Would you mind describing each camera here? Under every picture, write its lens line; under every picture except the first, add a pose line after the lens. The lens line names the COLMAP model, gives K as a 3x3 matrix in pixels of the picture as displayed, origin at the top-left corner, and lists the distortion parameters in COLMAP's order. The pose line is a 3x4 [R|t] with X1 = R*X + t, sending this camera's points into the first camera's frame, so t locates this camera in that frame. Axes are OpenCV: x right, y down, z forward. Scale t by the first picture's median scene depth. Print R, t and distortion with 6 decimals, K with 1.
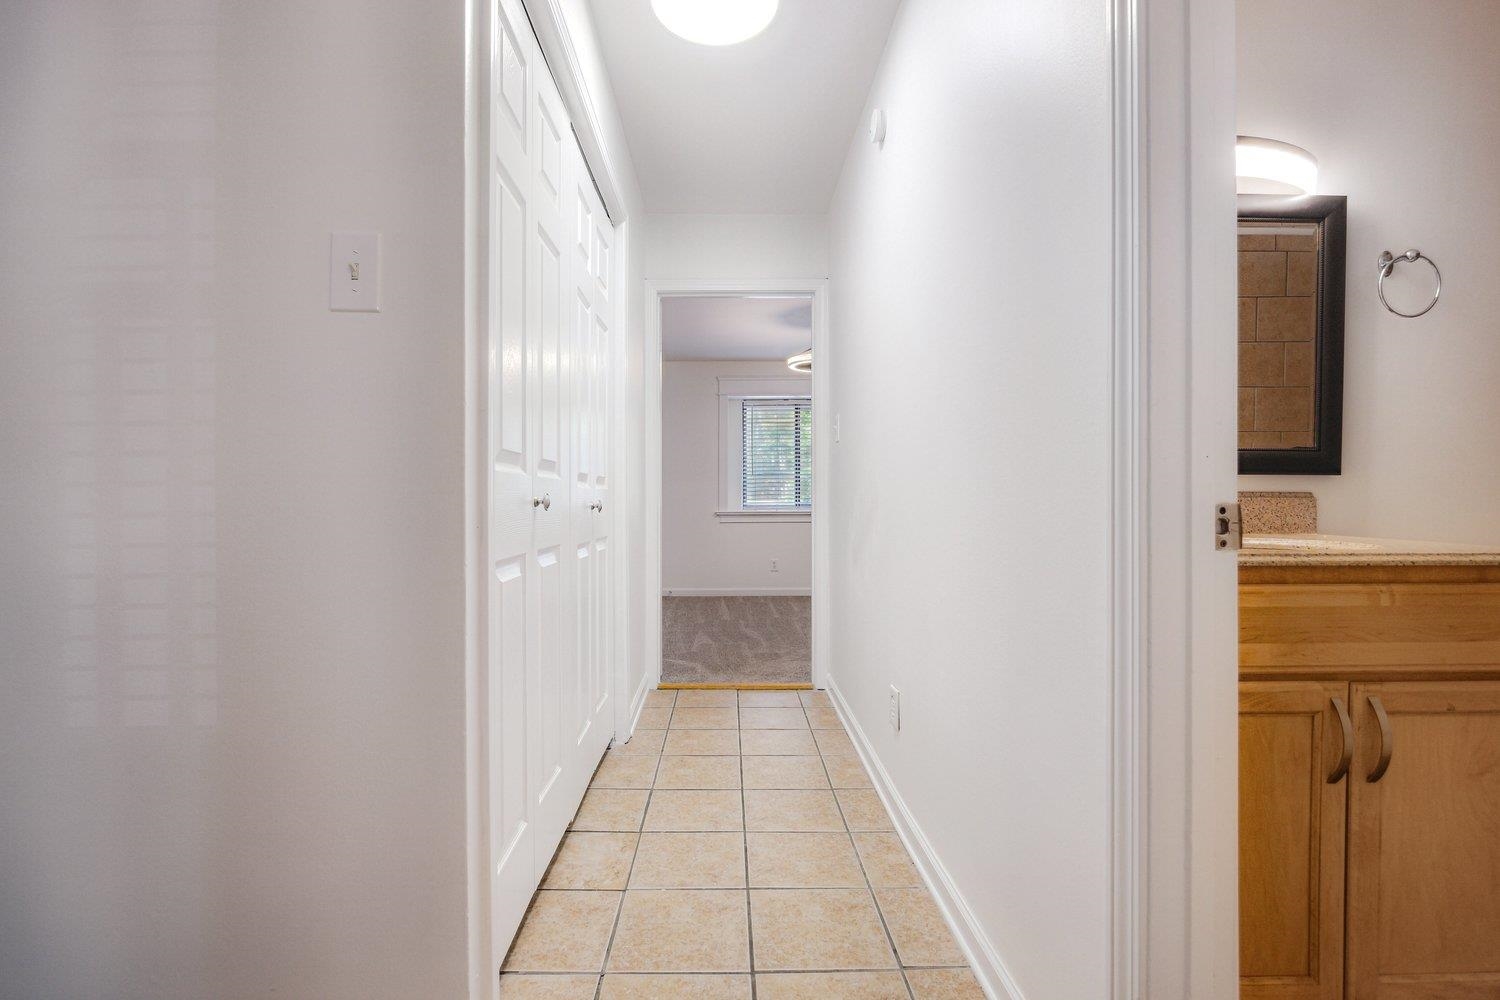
lens RADIAL K [[671.1, 0, 738.2], [0, 671.1, 506.5], [0, 0, 1]] dist [-0.010266, -0.000027]
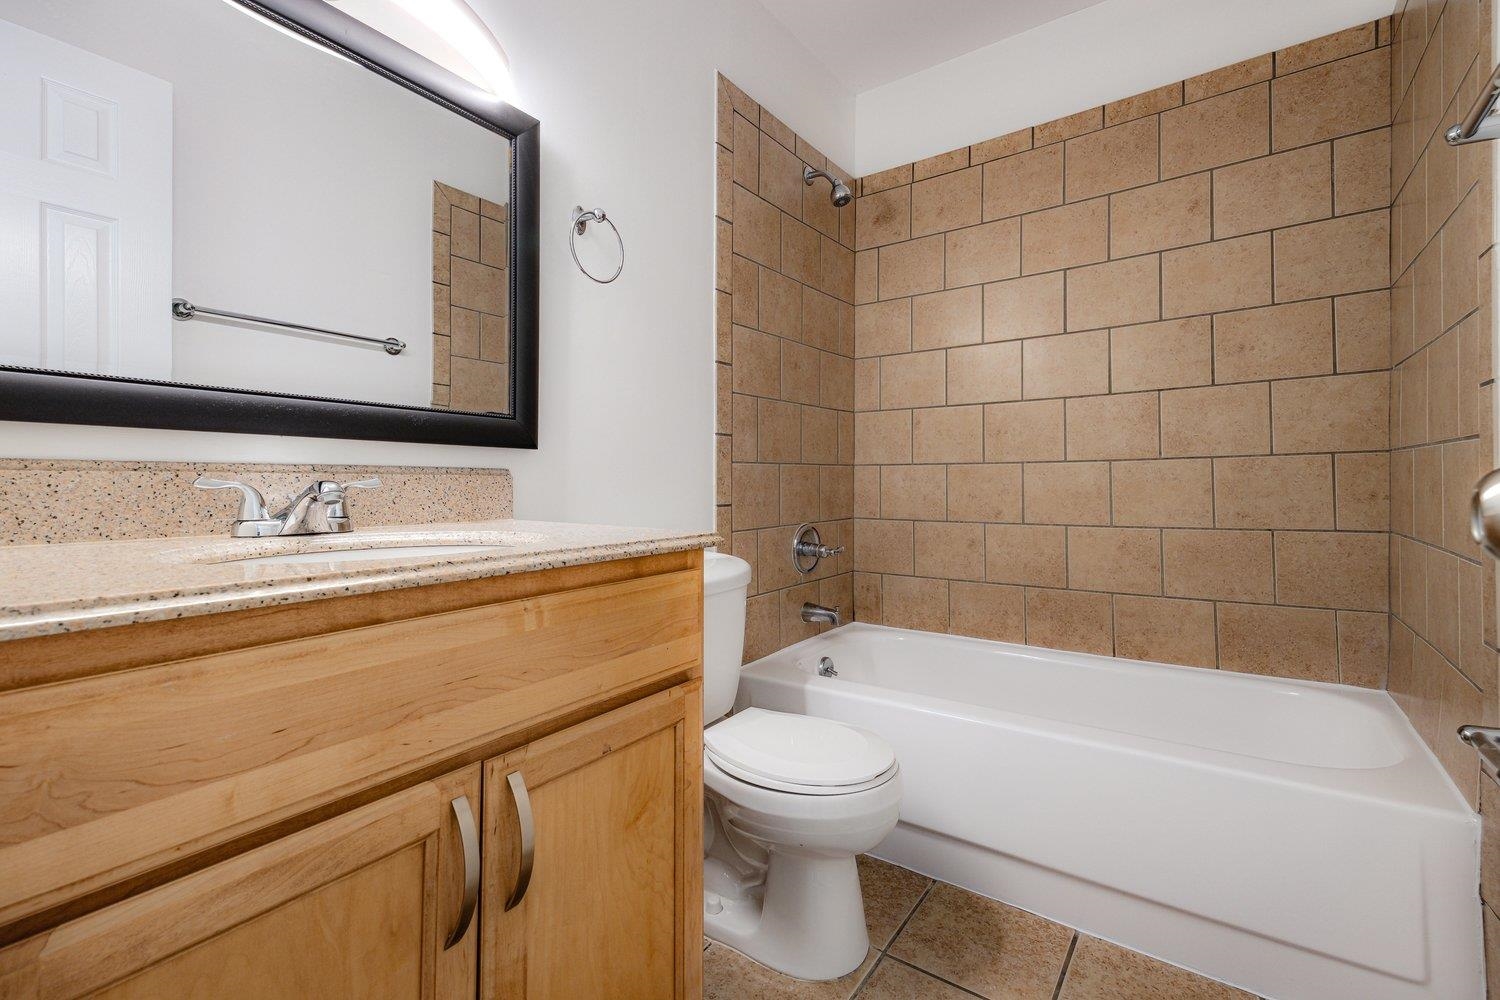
lens RADIAL K [[671.1, 0, 747.1], [0, 671.1, 488.1], [0, 0, 1]] dist [-0.010266, -0.000027]
pose [[0.585310, -0.007797, 0.810772, 0.546158], [0.007946, 0.999961, 0.003880, 0.002356], [-0.810770, 0.004172, 0.585349, 0.415087]]
